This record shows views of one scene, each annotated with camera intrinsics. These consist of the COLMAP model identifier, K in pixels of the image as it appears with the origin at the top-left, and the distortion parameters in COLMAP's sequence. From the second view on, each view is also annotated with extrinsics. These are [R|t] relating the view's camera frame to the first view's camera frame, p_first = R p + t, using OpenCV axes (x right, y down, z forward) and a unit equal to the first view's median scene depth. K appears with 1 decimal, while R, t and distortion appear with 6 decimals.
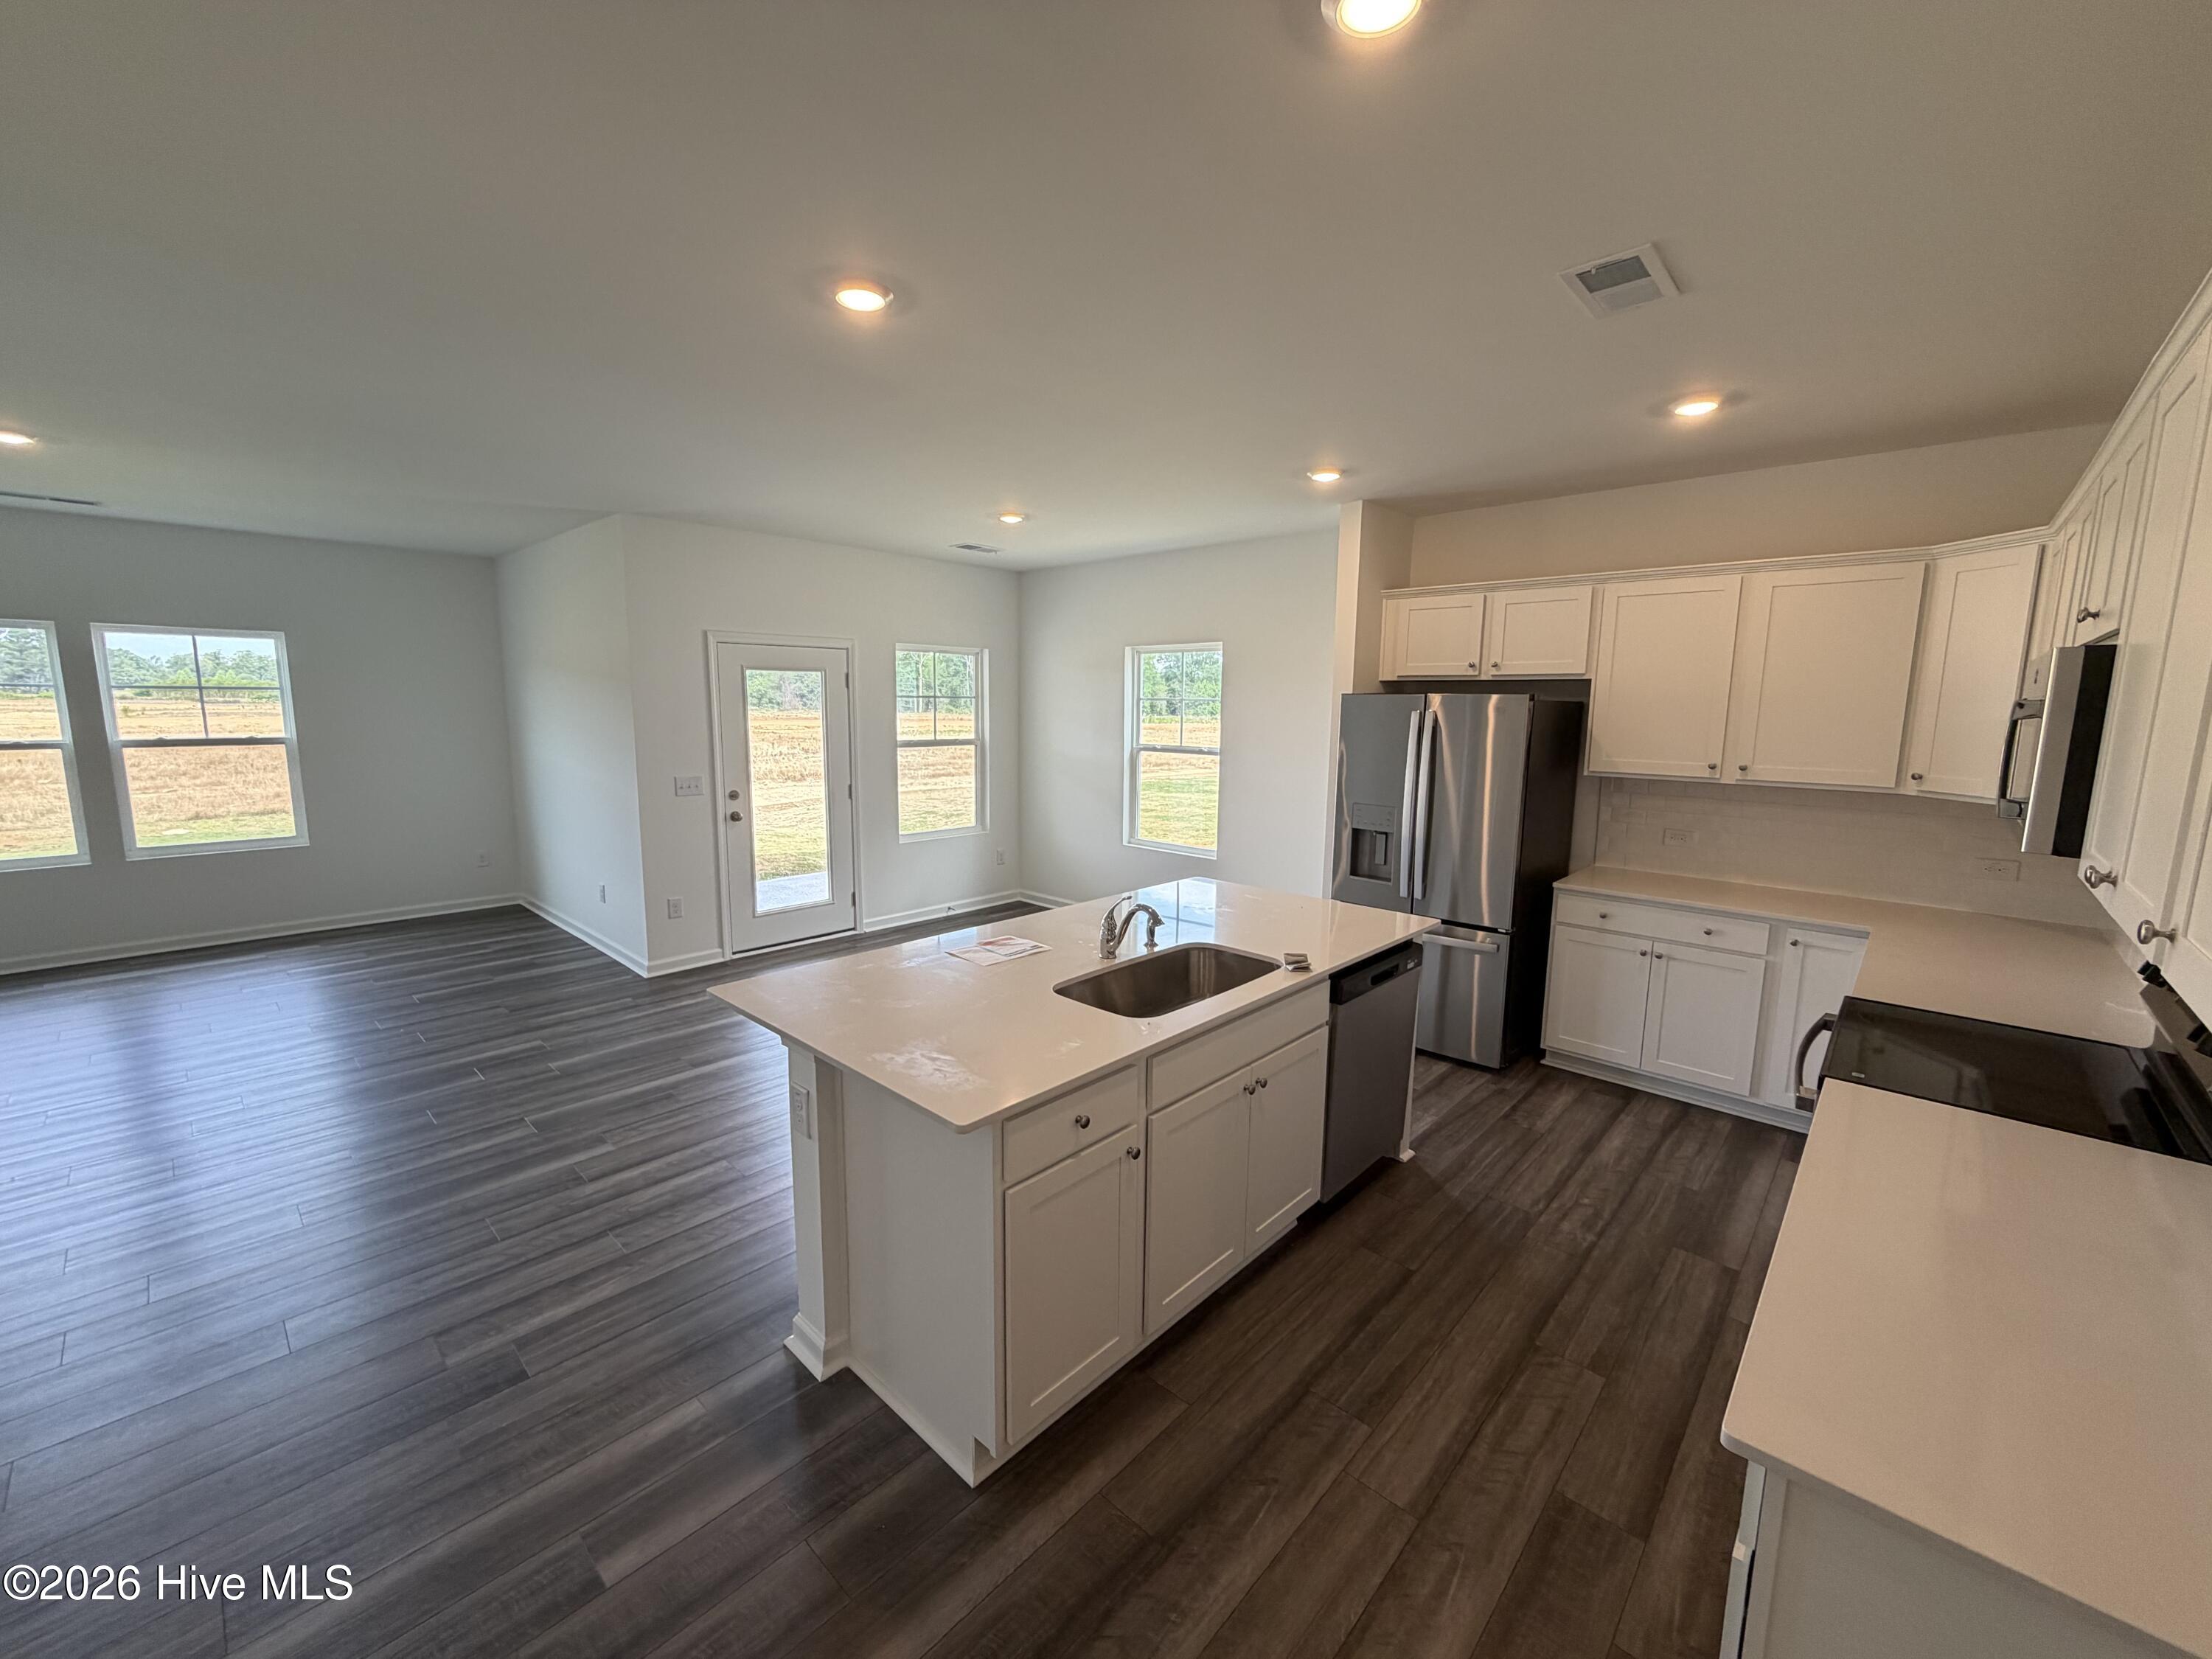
lens RADIAL K [[886.8, 0, 1106.0], [0, 886.8, 829.5], [0, 0, 1]] dist [-0.000833, 0.000003]
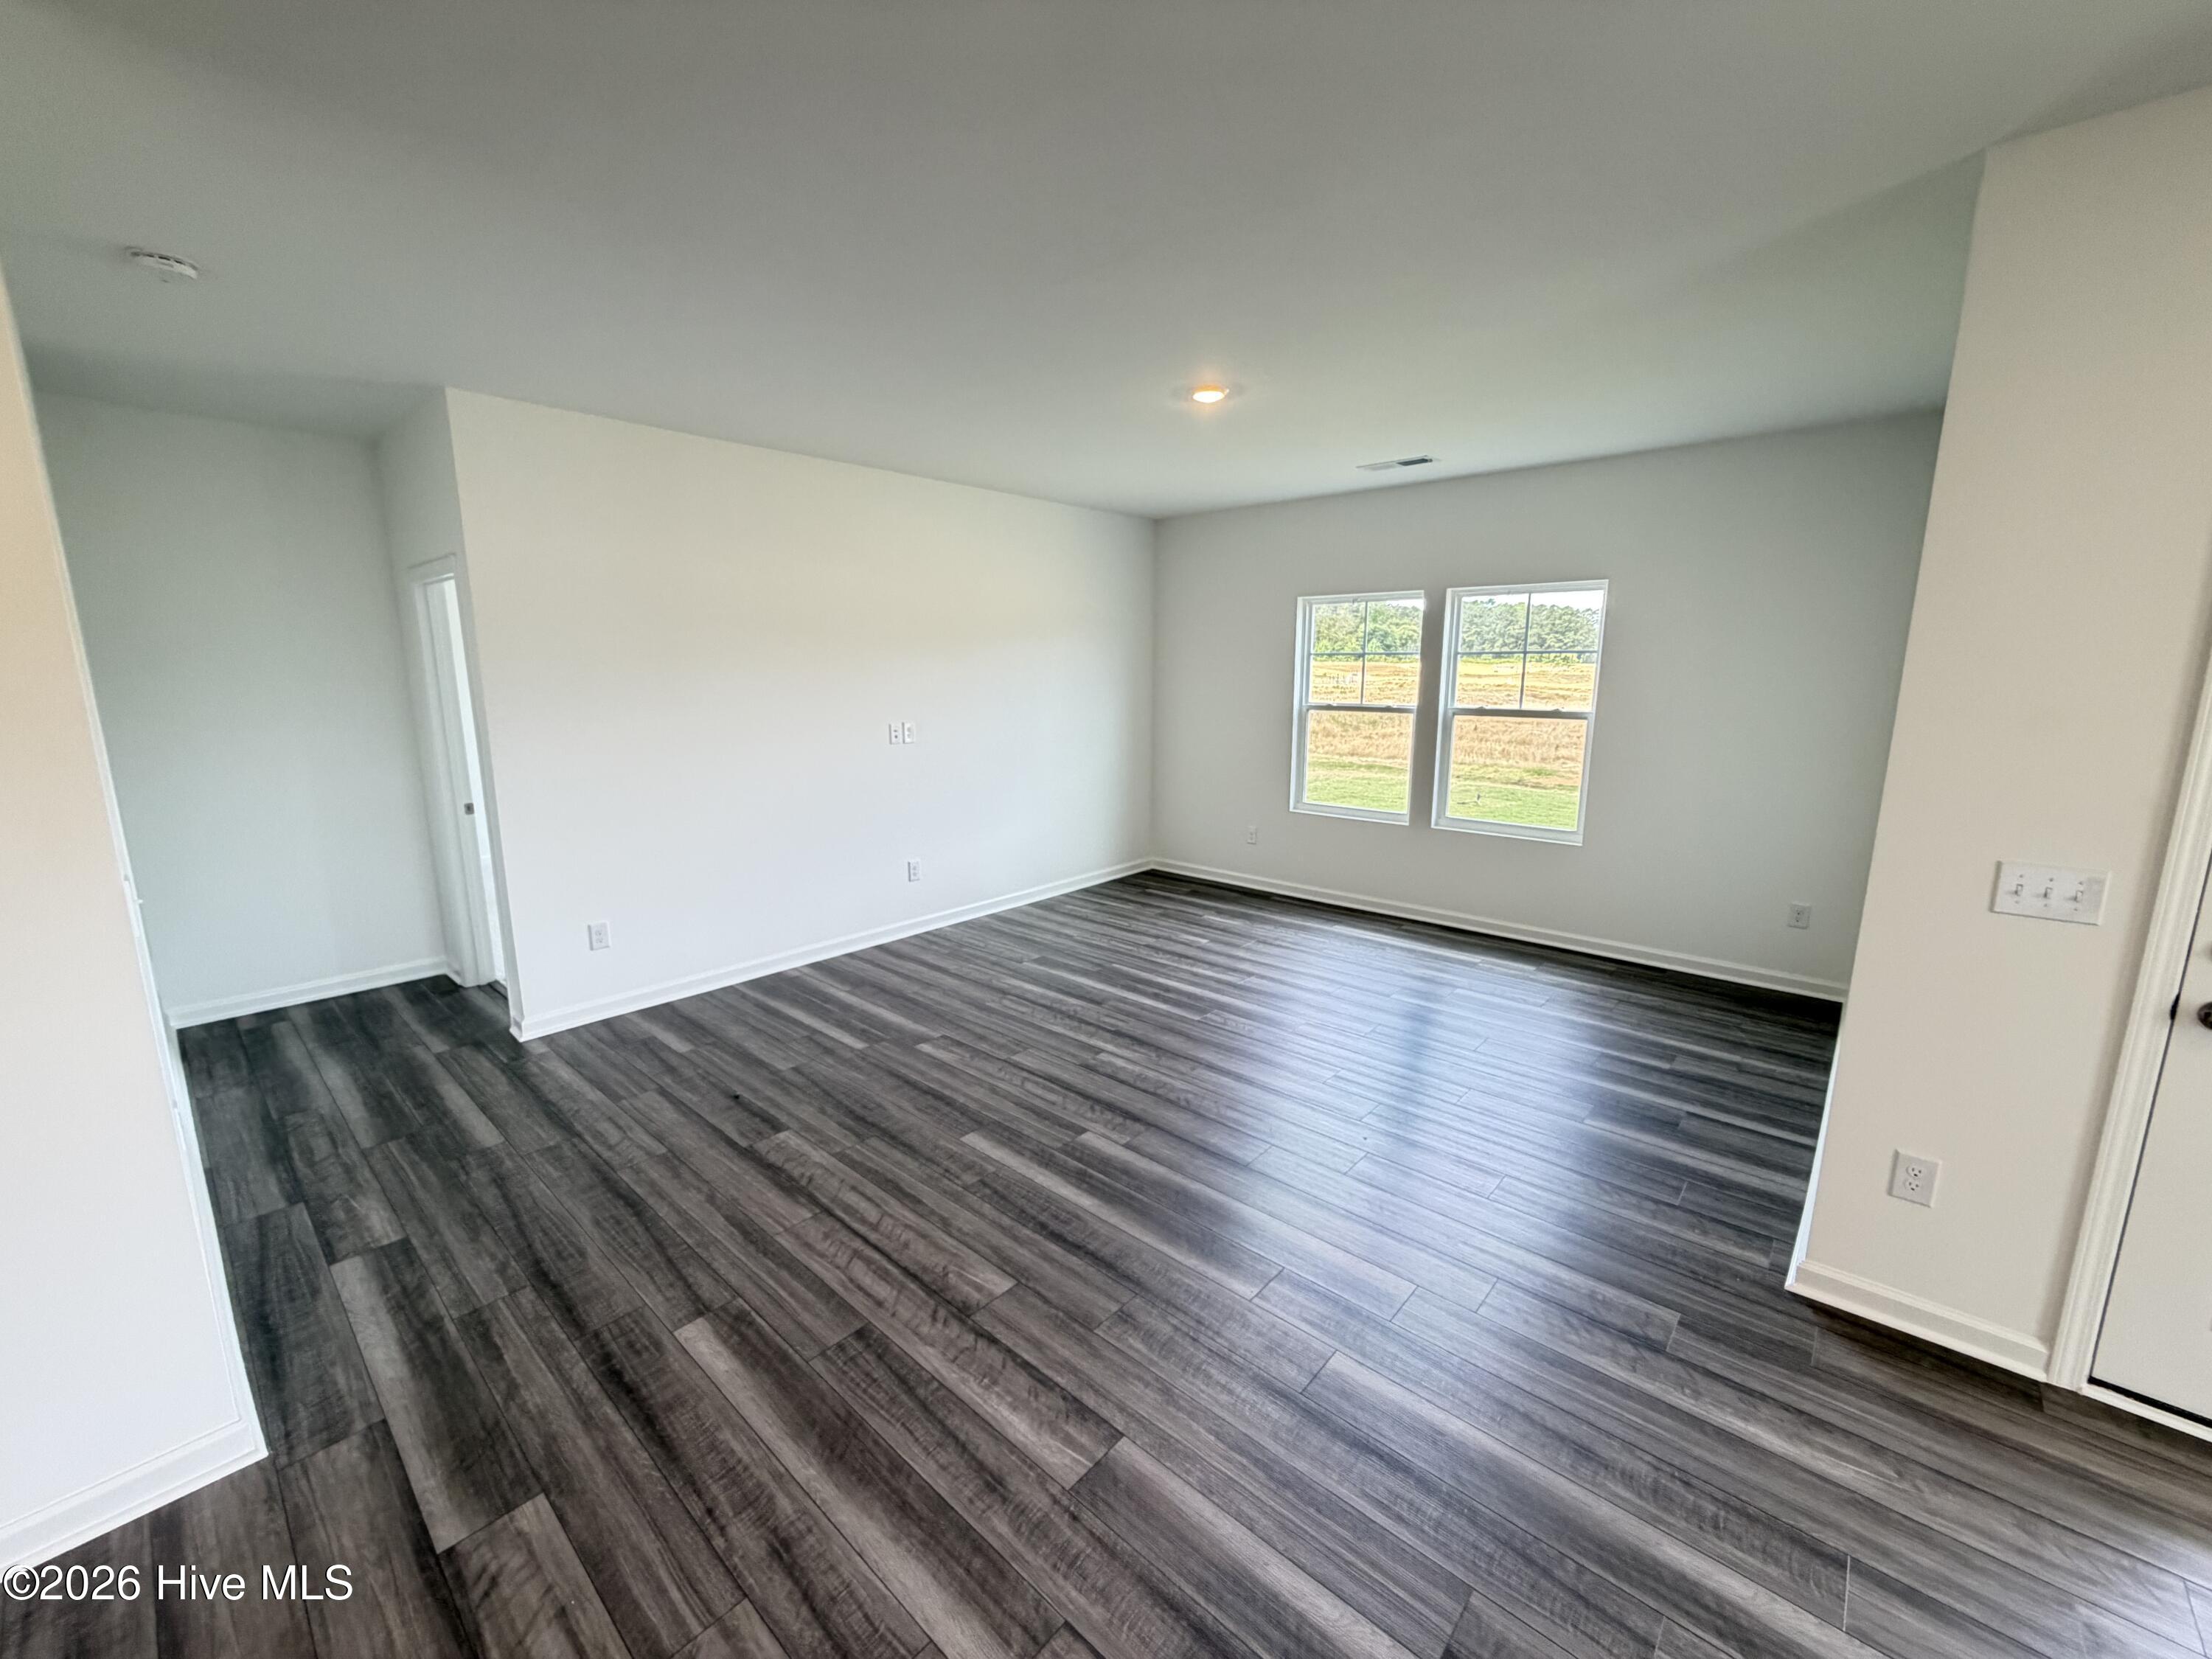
lens RADIAL K [[886.8, 0, 1106.0], [0, 886.8, 829.5], [0, 0, 1]] dist [-0.000833, 0.000003]
pose [[0.012644, 0.172292, -0.984965, -0.144779], [-0.141468, 0.975443, 0.168810, -0.093136], [0.989862, 0.137207, 0.036708, 0.697935]]
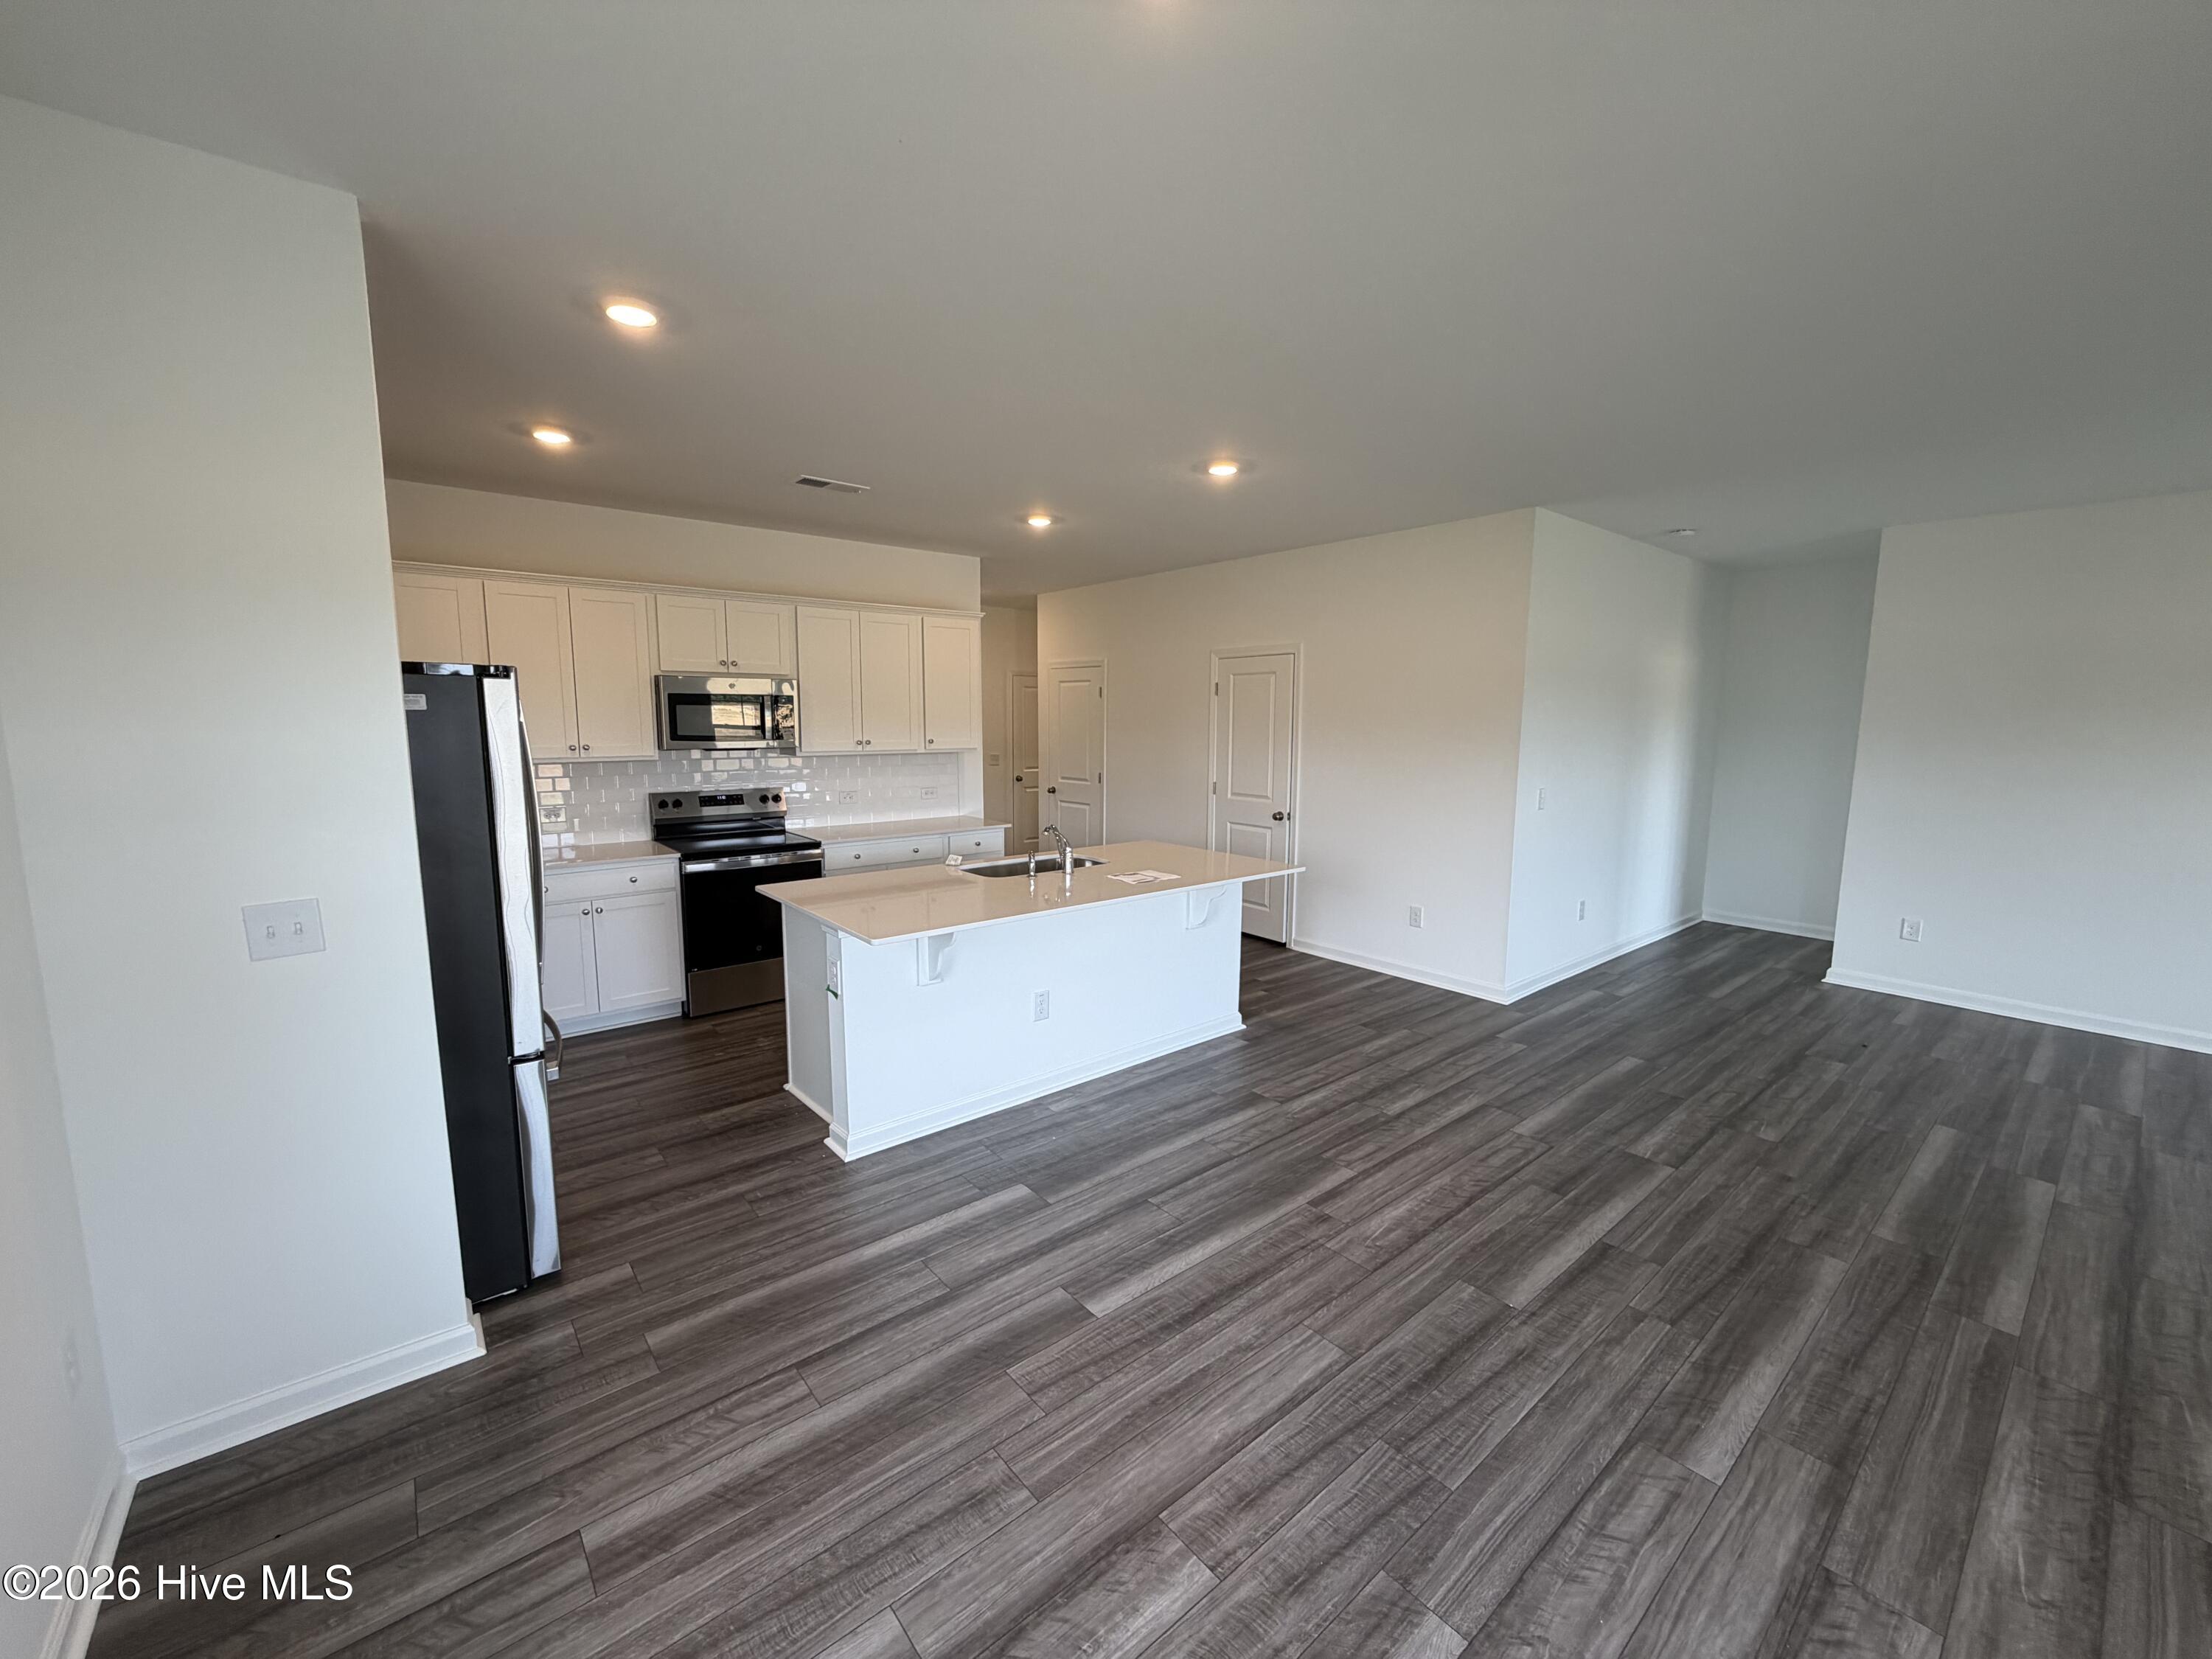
lens RADIAL K [[886.8, 0, 1106.0], [0, 886.8, 829.5], [0, 0, 1]] dist [-0.000833, 0.000003]
pose [[-0.992069, -0.032926, 0.121308, -0.137603], [0.001199, 0.962560, 0.271066, -0.190070], [-0.125691, 0.269061, -0.954886, 1.398067]]
